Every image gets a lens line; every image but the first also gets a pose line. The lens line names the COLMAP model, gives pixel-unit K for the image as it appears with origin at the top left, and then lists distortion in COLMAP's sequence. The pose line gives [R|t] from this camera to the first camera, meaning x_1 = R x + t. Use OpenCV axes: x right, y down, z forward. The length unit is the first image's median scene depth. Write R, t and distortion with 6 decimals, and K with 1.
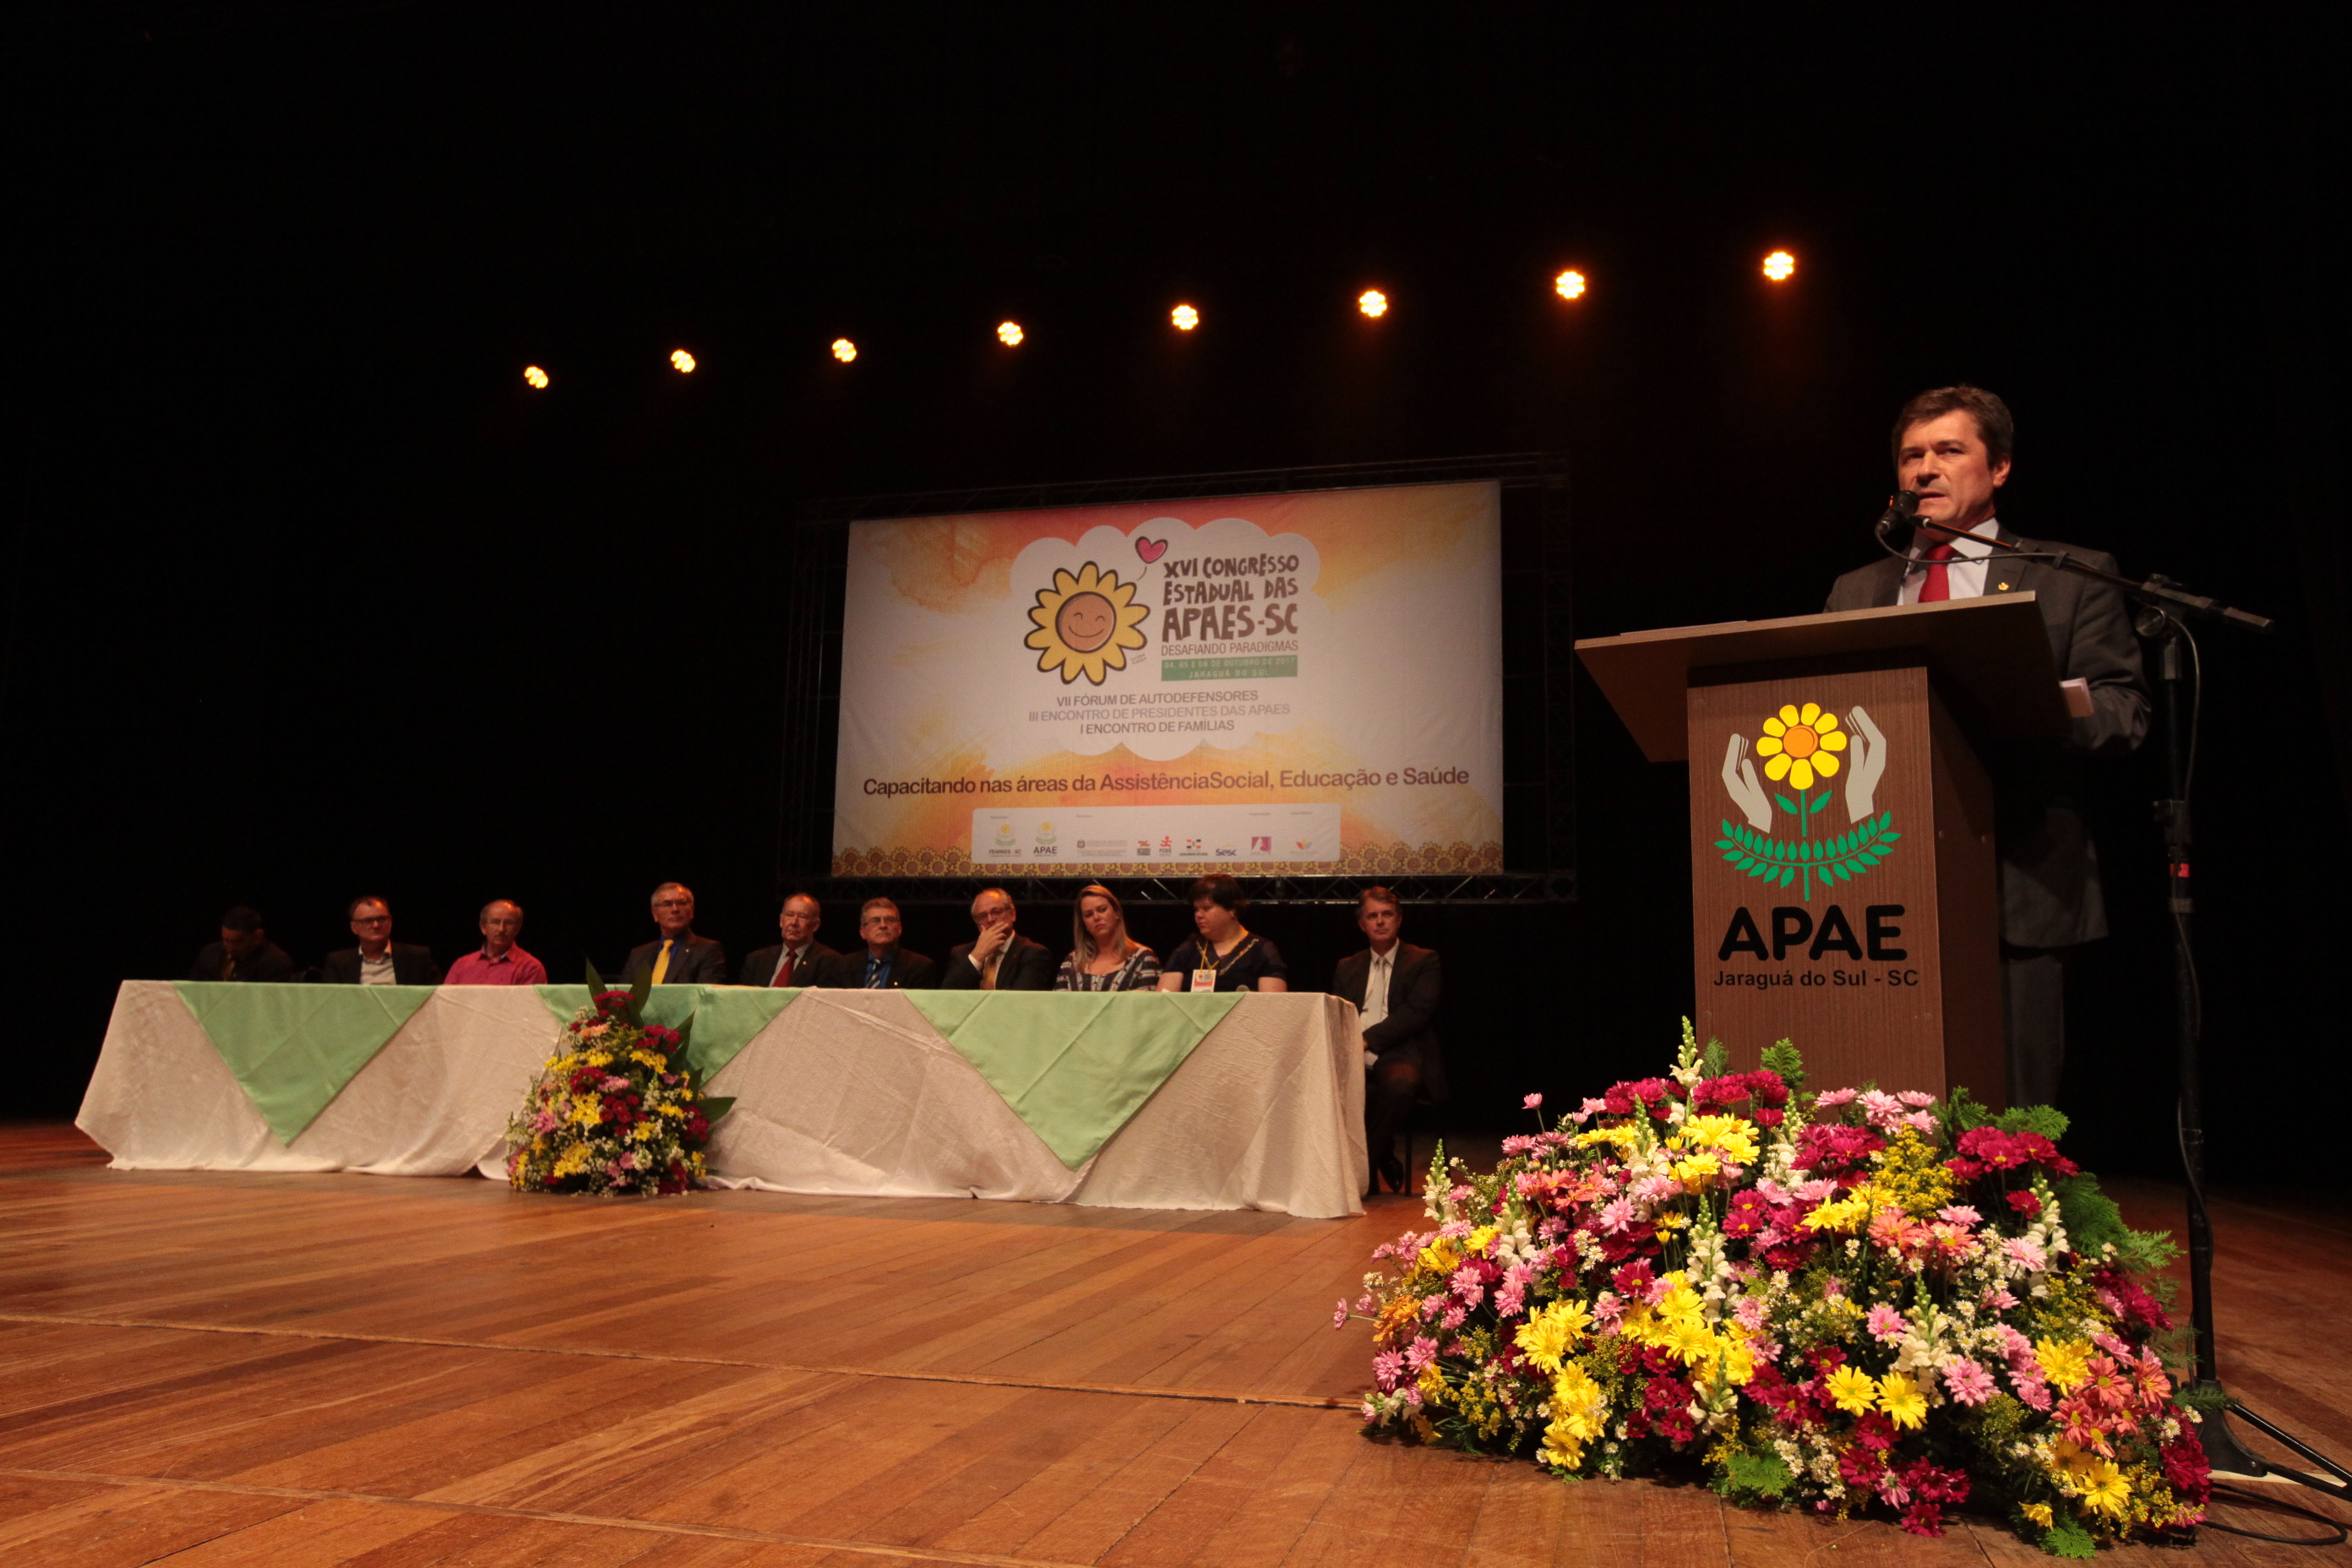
lens RADIAL K [[1720.9, 0, 1184.2], [0, 1720.9, 789.1], [0, 0, 1]] dist [-0.028458, 0.074644]
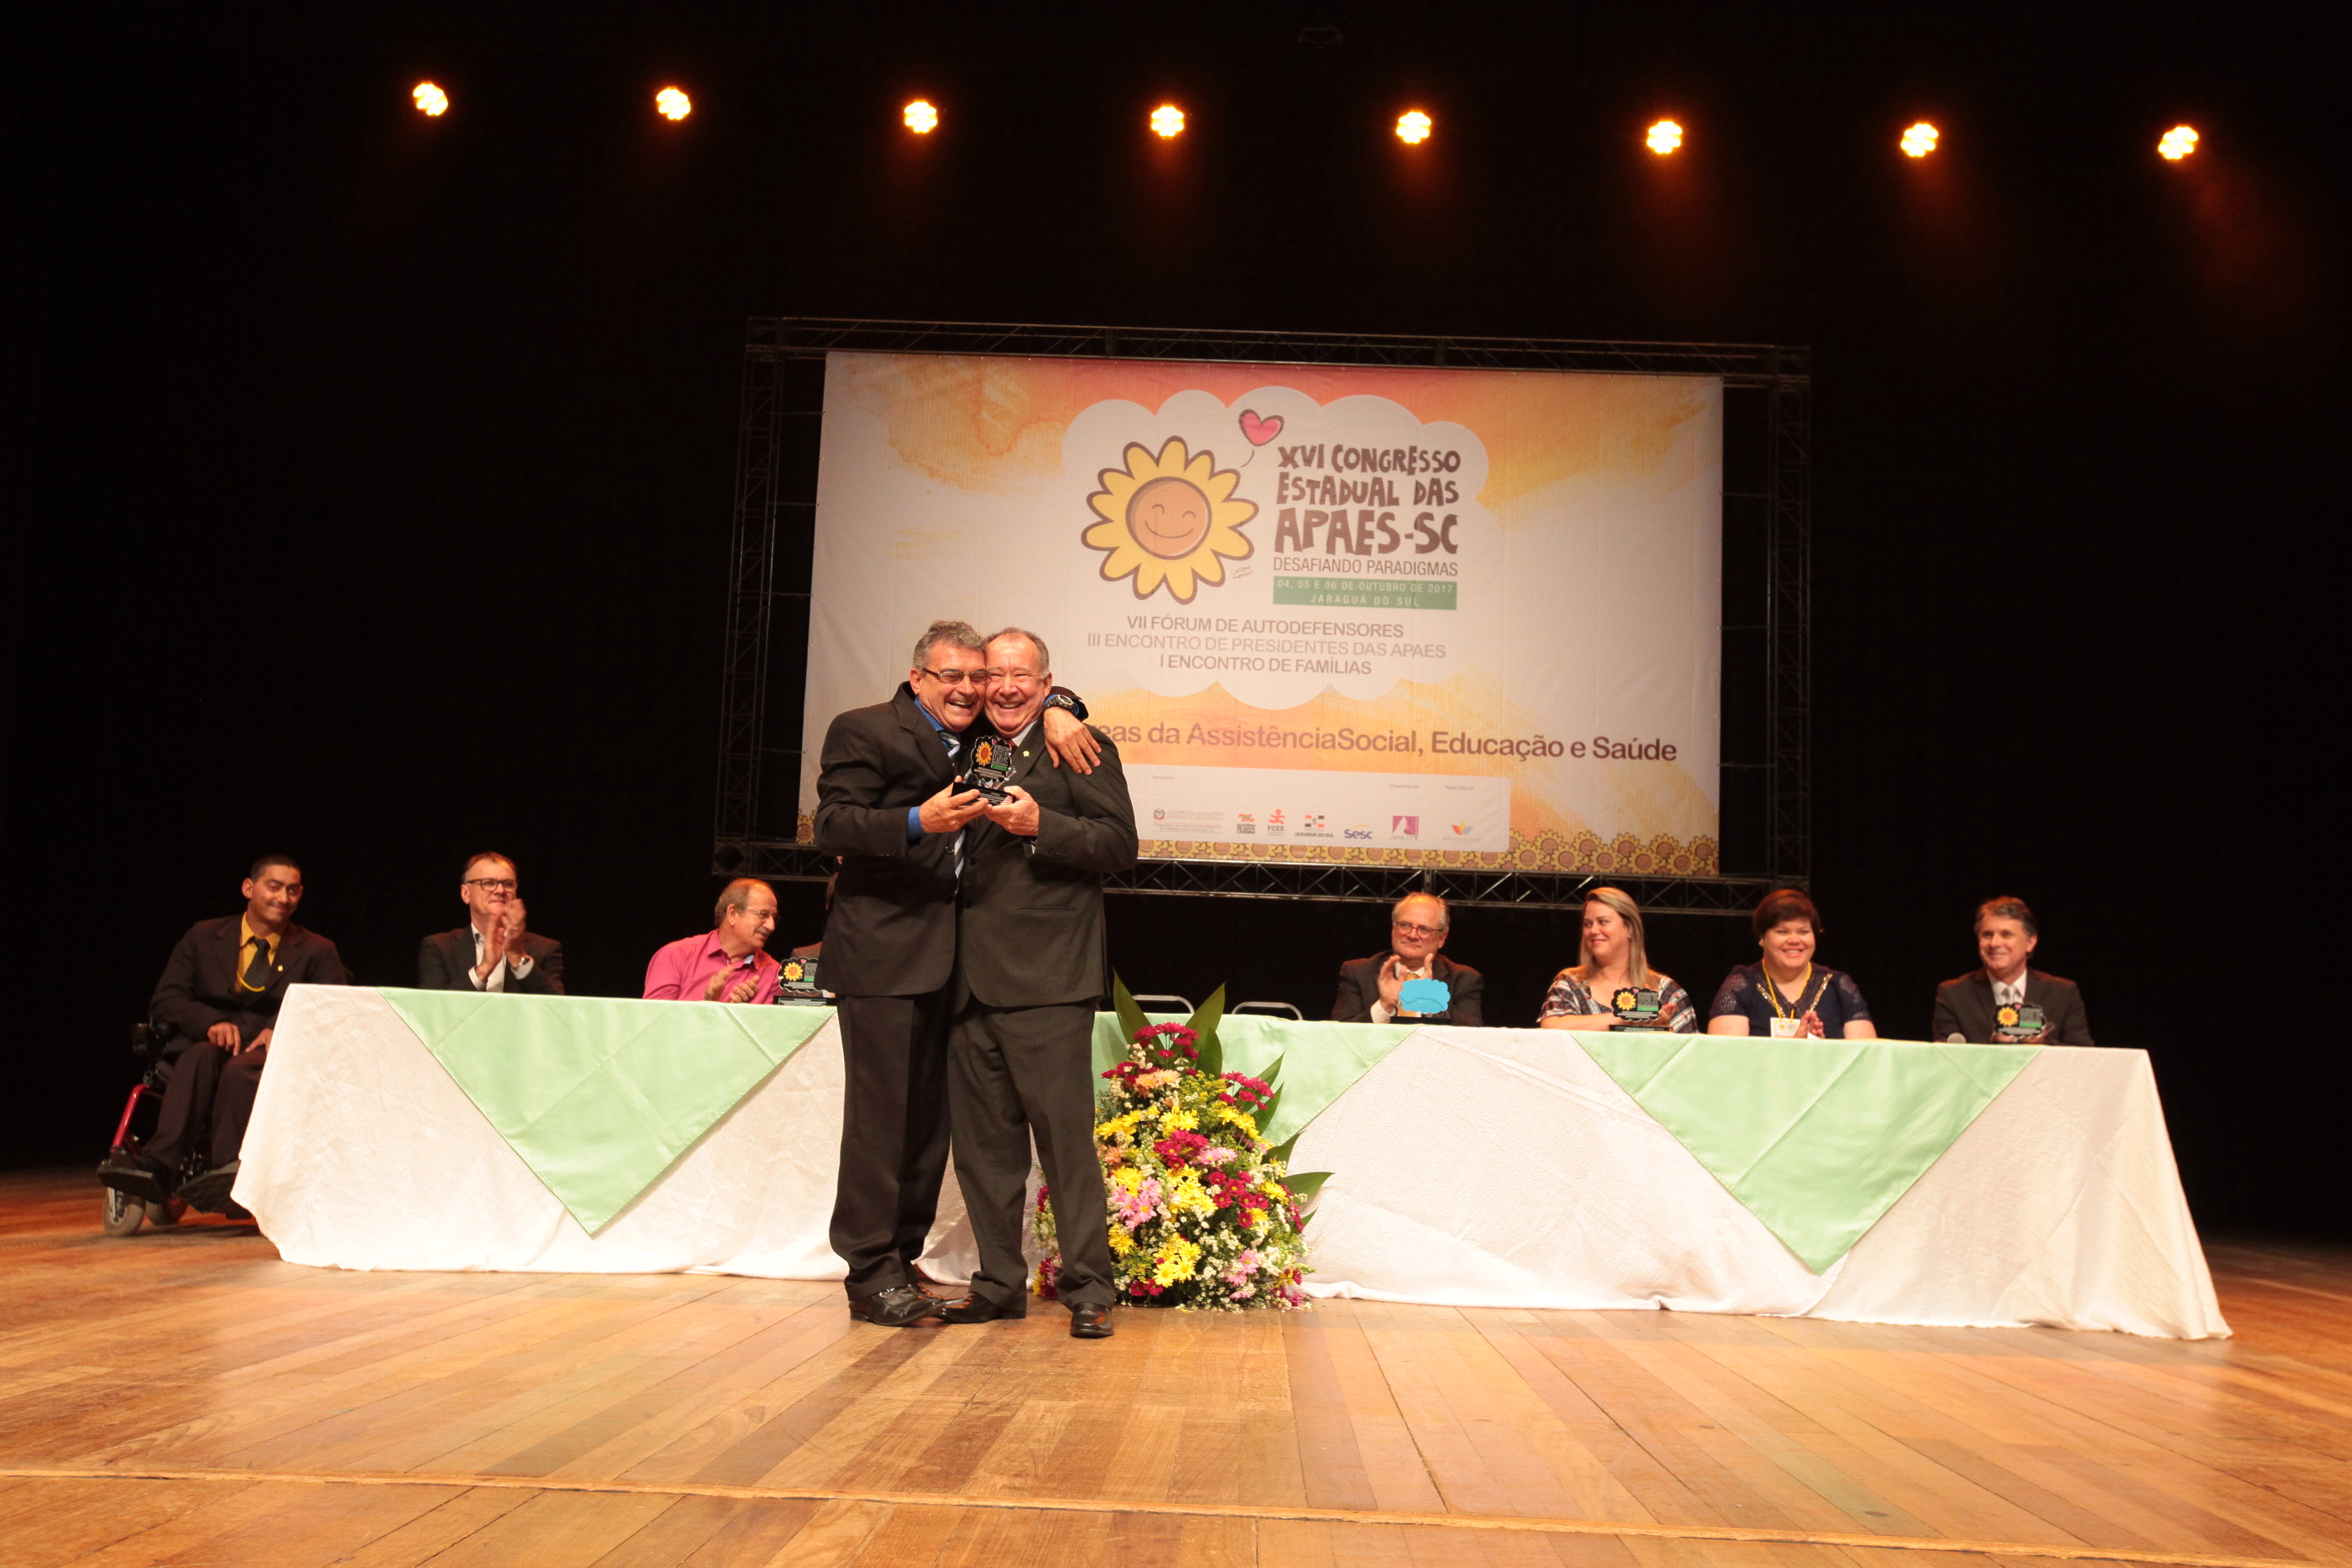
lens RADIAL K [[2245.1, 0, 1183.0], [0, 2245.1, 795.5], [0, 0, 1]] dist [0.035667, 0.000000]
pose [[0.973376, 0.045376, 0.224679, -0.532664], [-0.051917, 0.998380, 0.023287, 0.000678], [-0.223258, -0.034332, 0.974154, 0.087151]]
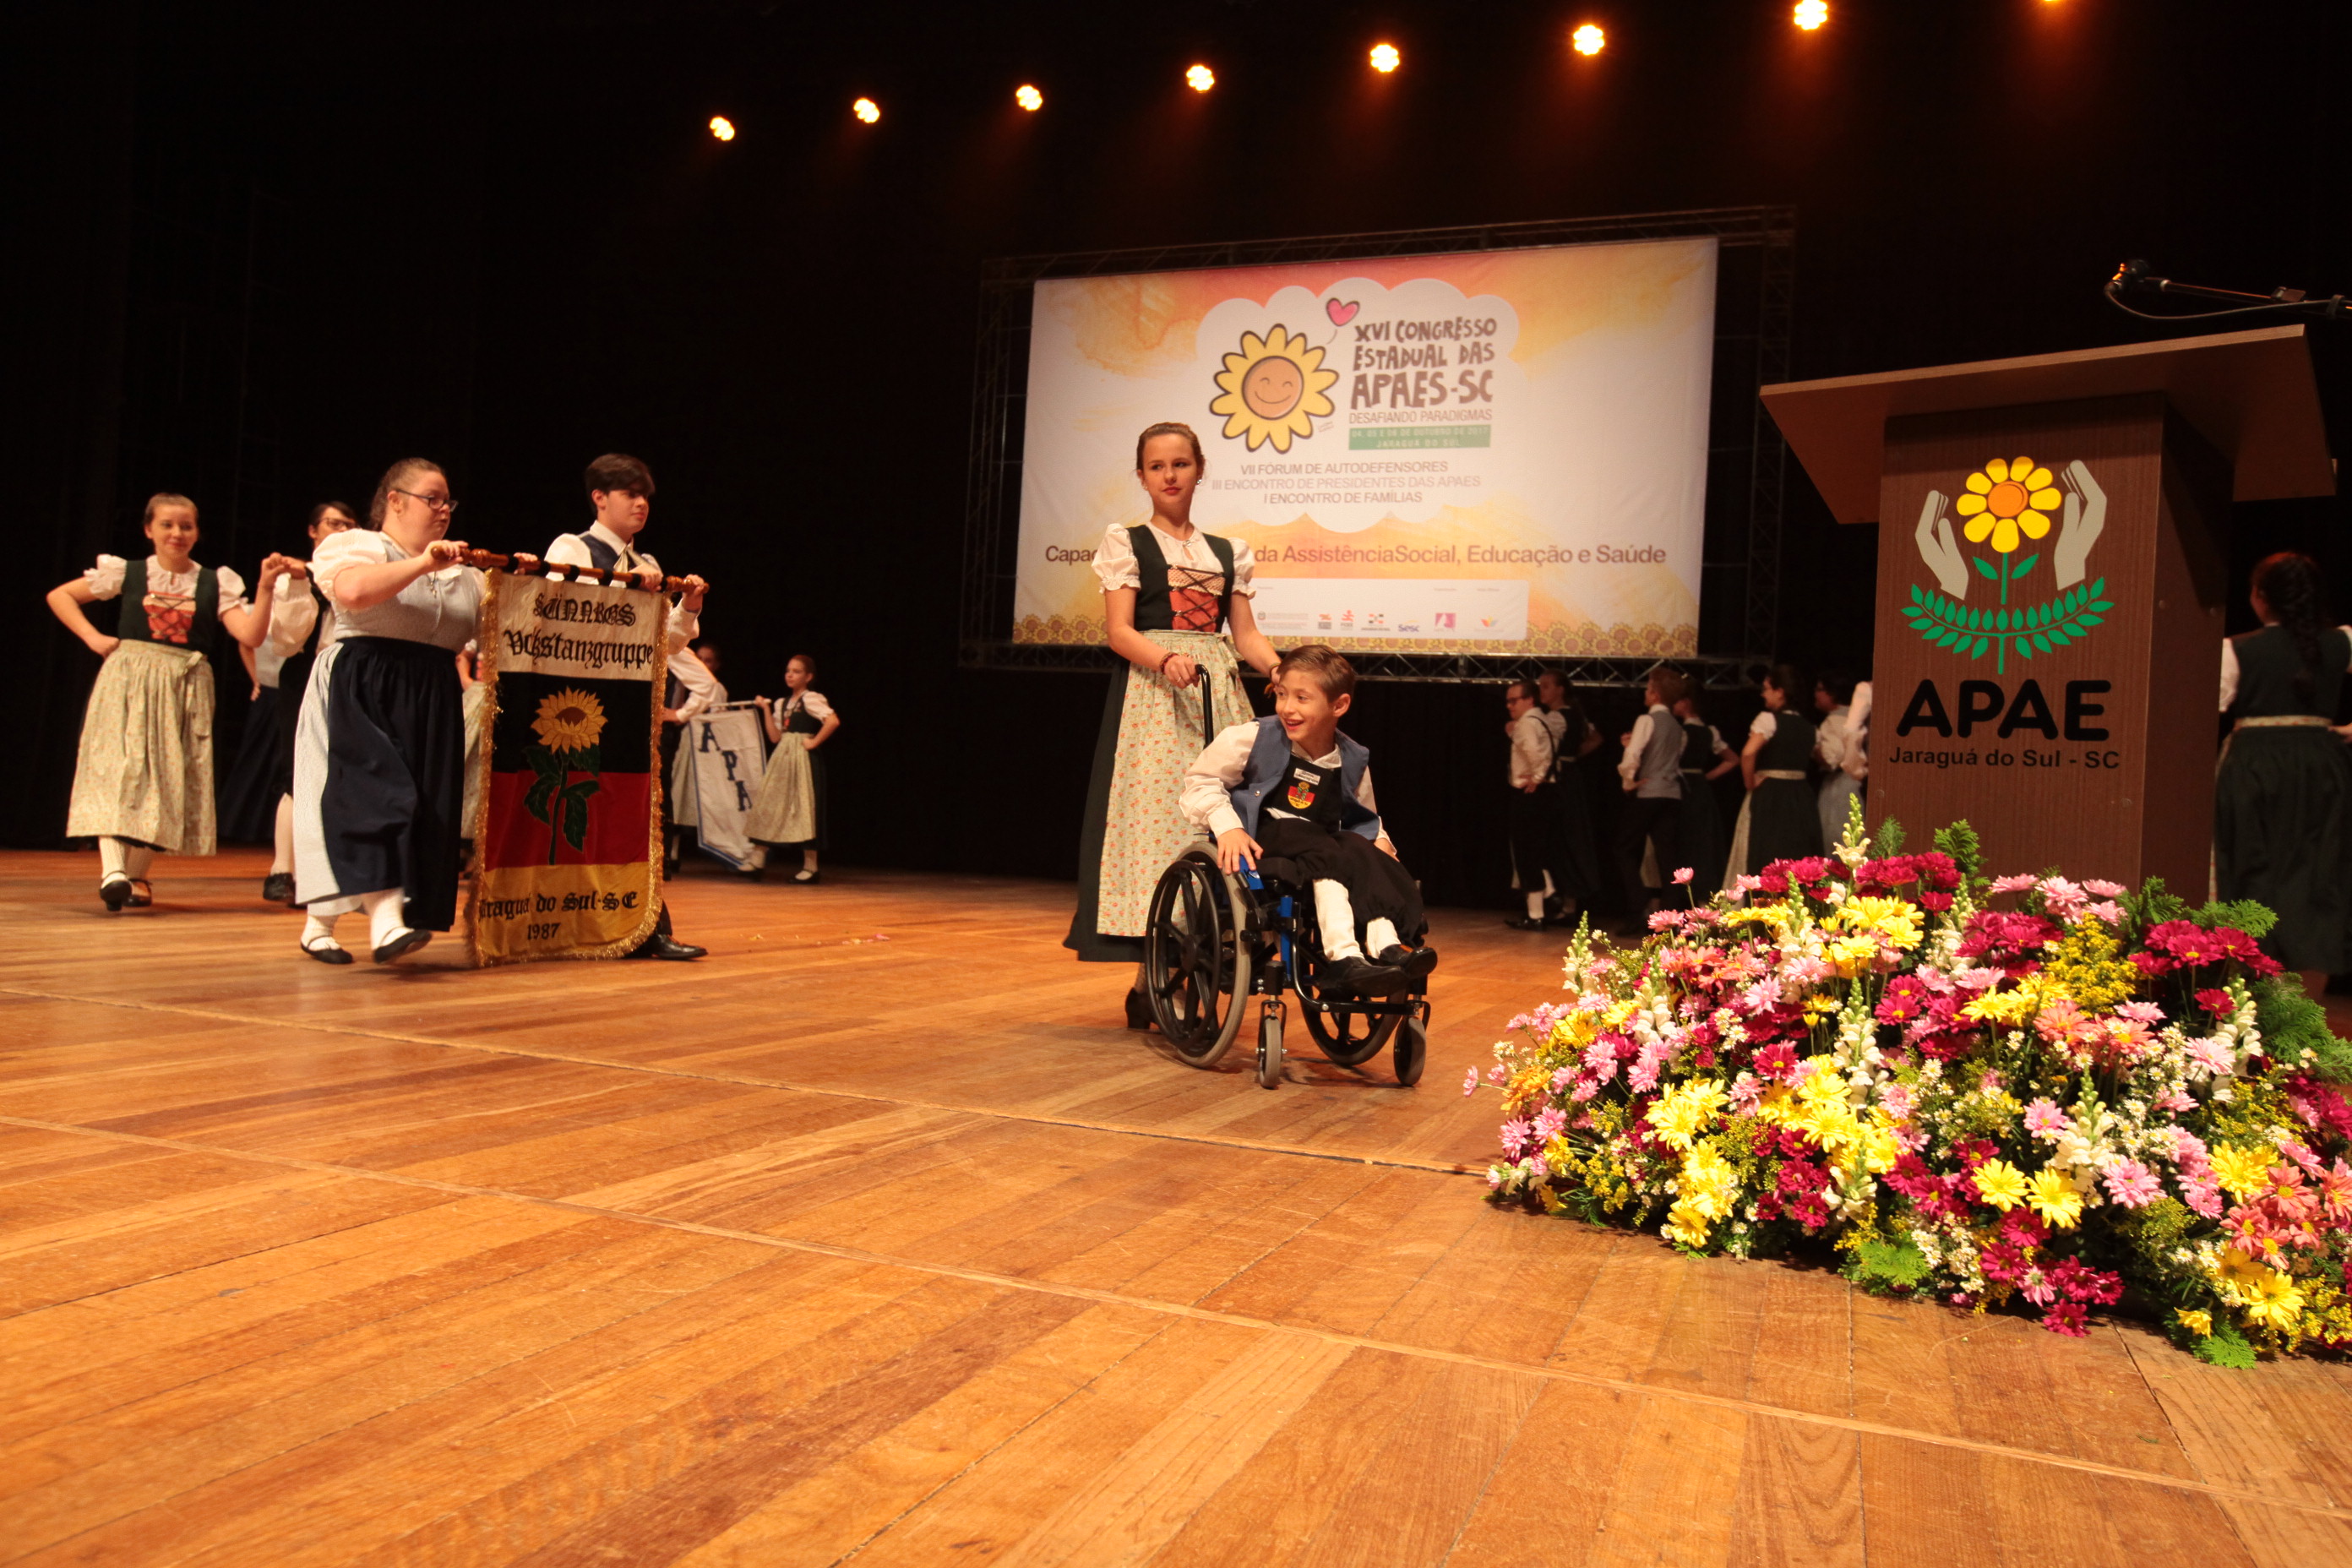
lens RADIAL K [[1720.9, 0, 1185.0], [0, 1720.9, 789.8], [0, 0, 1]] dist [-0.028458, 0.074644]
pose [[0.993640, 0.034825, -0.107083, 0.011293], [-0.020744, 0.991310, 0.129904, 0.006359], [0.110676, -0.126857, 0.985727, 0.013675]]
